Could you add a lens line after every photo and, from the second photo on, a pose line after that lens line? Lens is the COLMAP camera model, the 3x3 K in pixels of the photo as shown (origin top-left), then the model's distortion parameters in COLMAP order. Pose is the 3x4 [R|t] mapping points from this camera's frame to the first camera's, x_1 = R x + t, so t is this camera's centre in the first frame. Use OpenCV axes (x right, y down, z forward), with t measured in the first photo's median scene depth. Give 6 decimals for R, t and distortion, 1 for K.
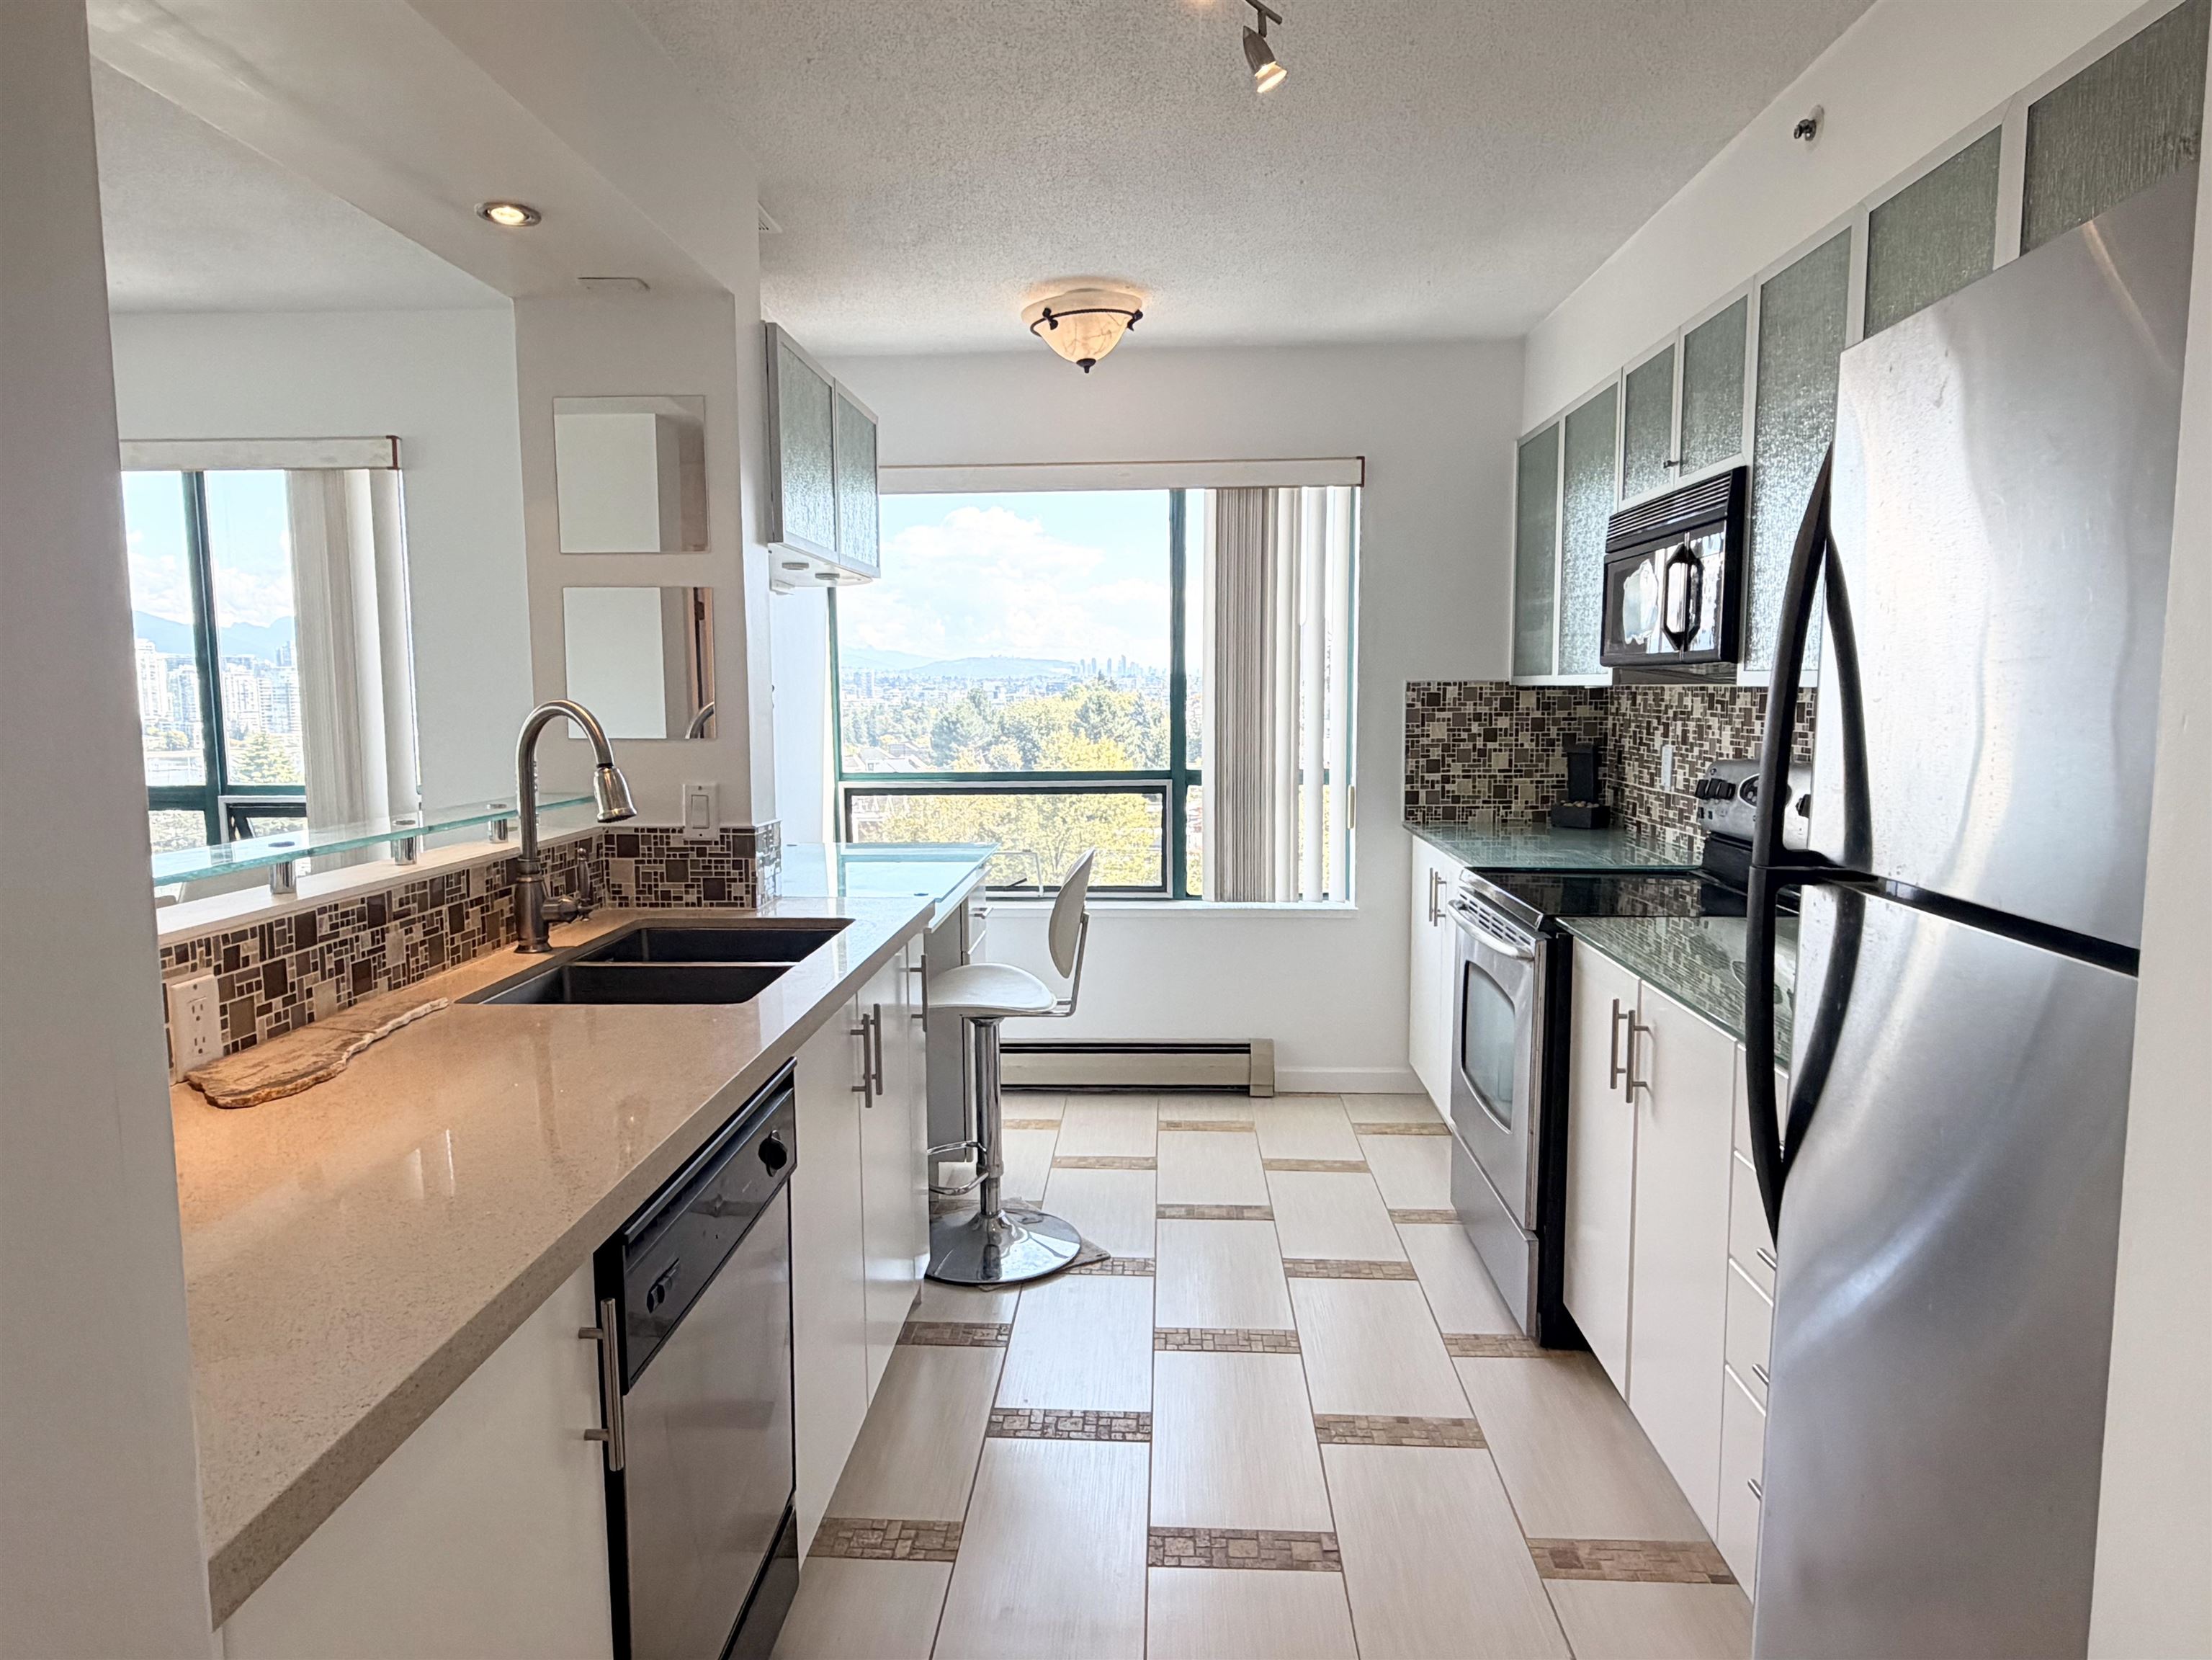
lens RADIAL K [[1376.6, 0, 1083.0], [0, 1376.6, 827.8], [0, 0, 1]] dist [-0.004075, -0.000755]
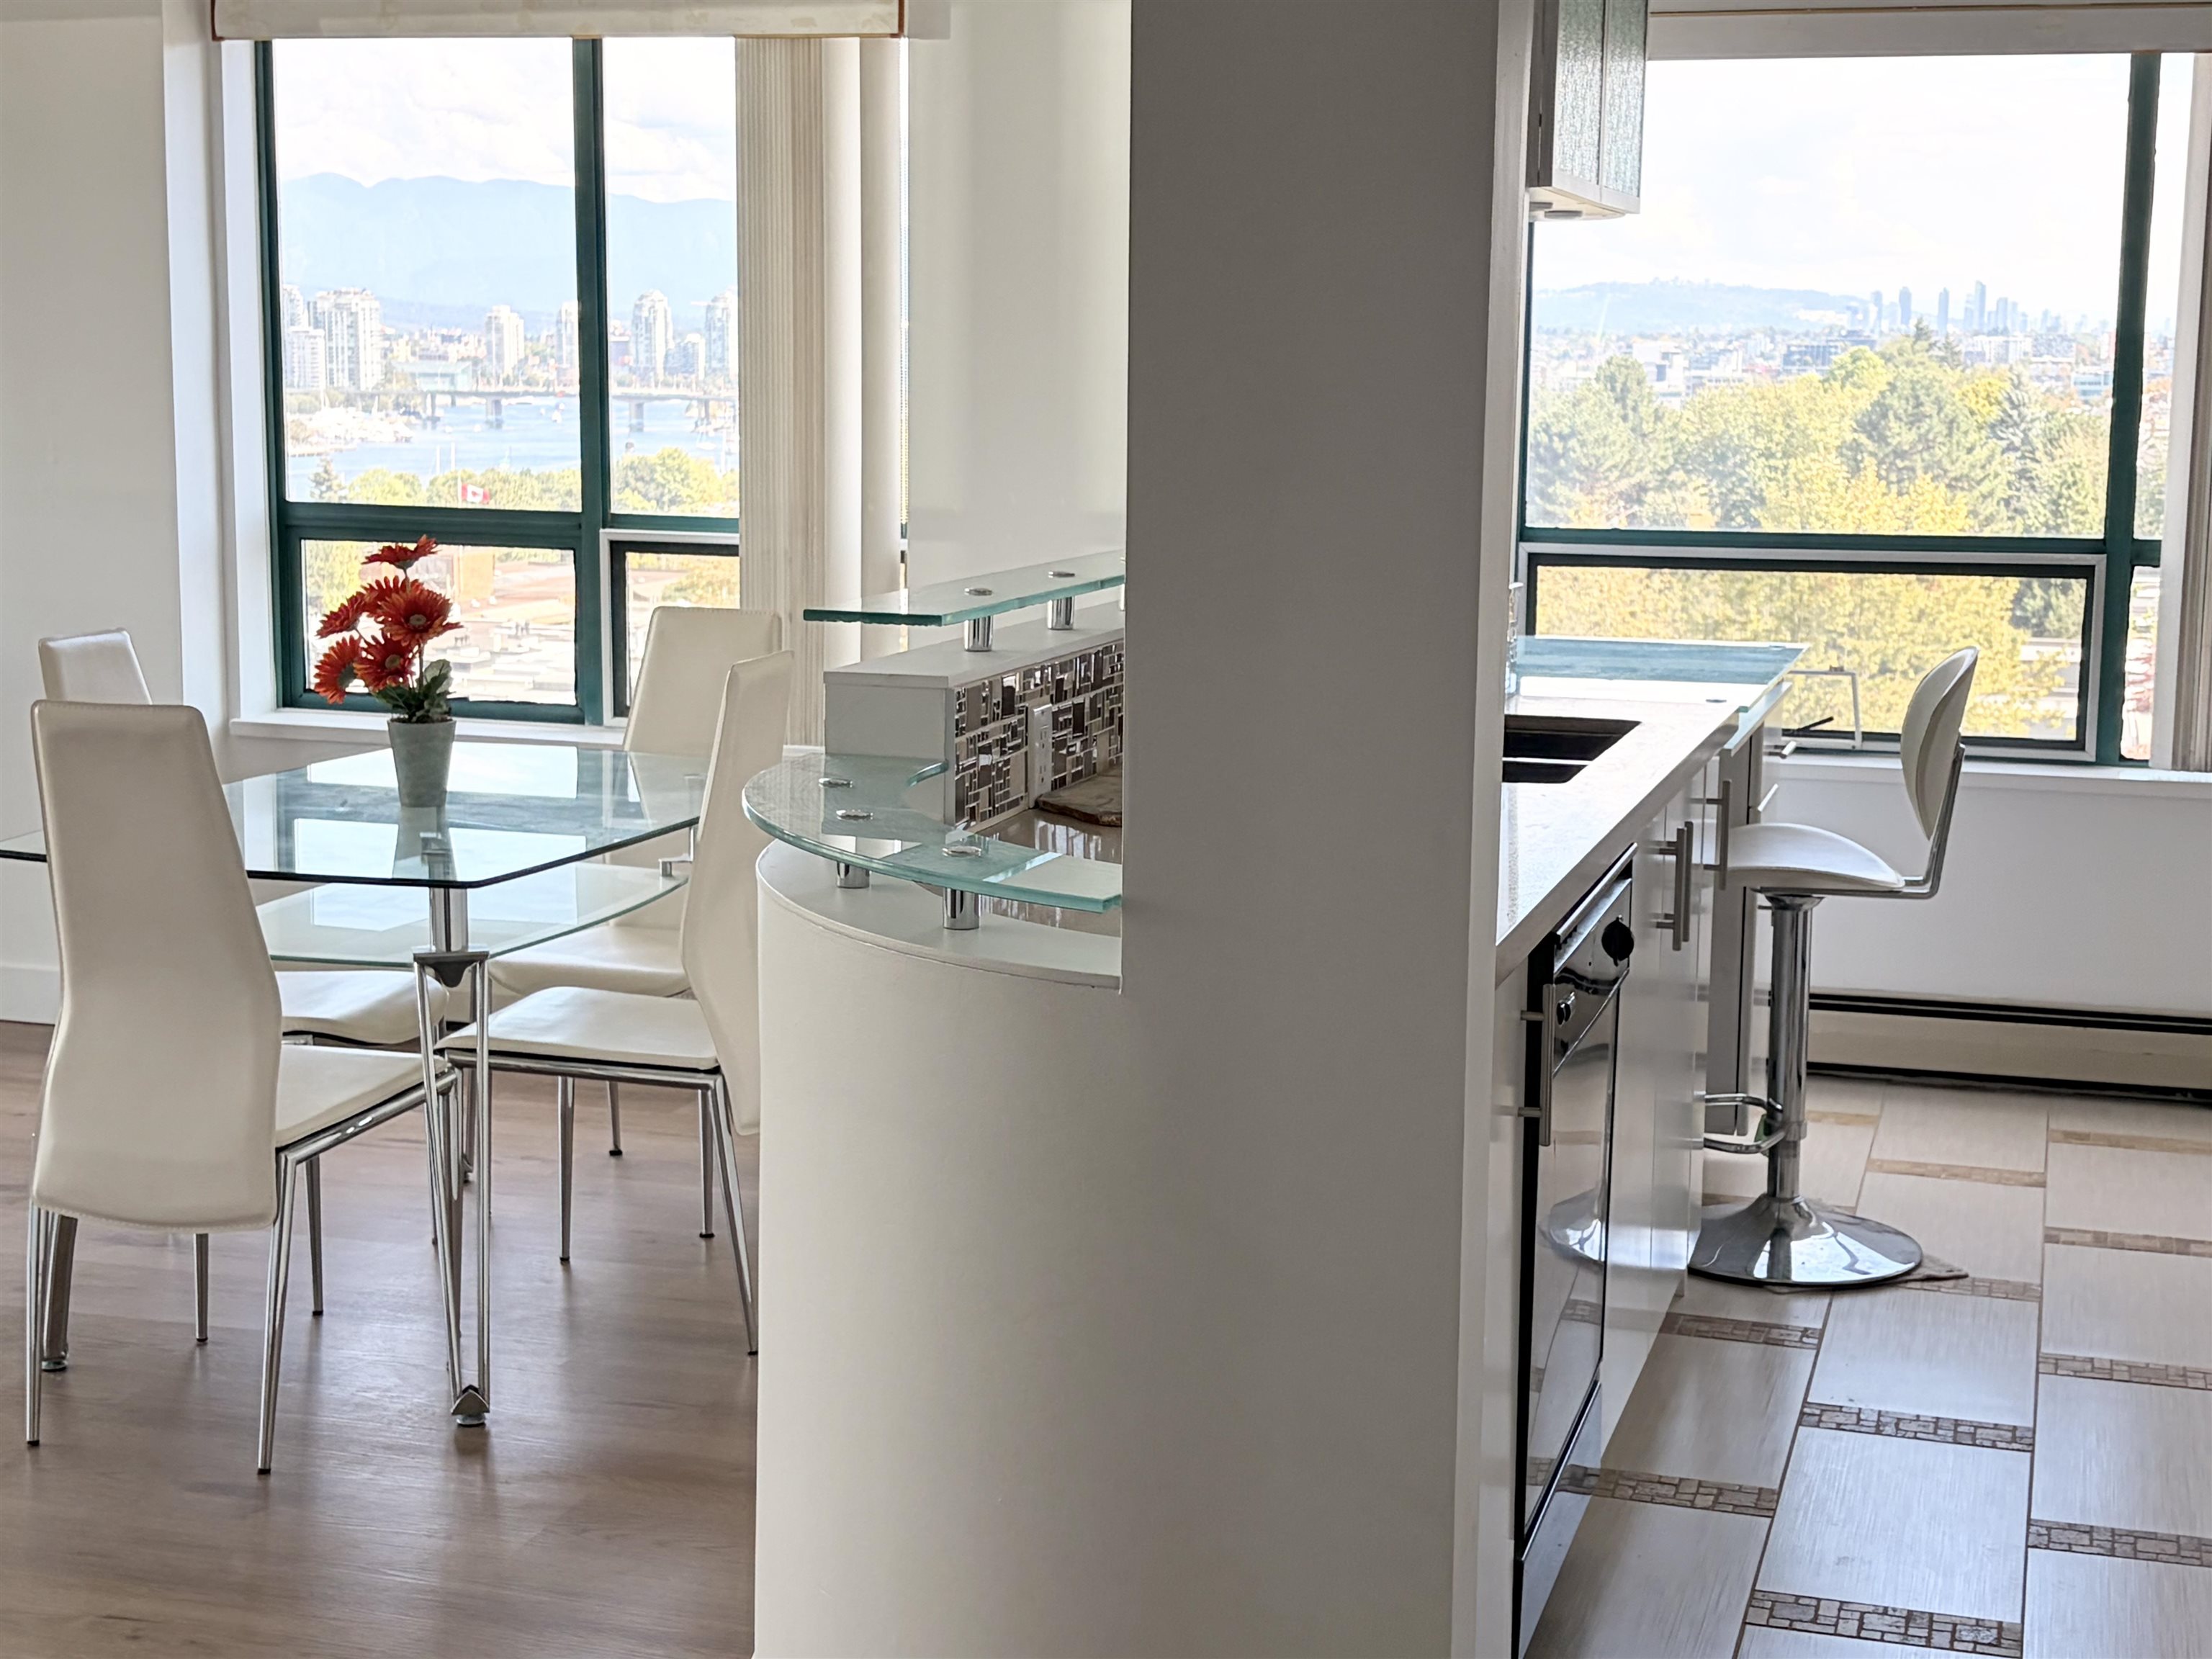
lens RADIAL K [[3162.9, 0, 1106.0], [0, 3162.9, 829.5], [0, 0, 1]] dist [0.189887, -0.678869]
pose [[0.972669, 0.054413, -0.225732, -0.035987], [-0.043641, 0.997670, 0.052443, 0.029190], [0.228060, -0.041159, 0.972777, -0.428970]]
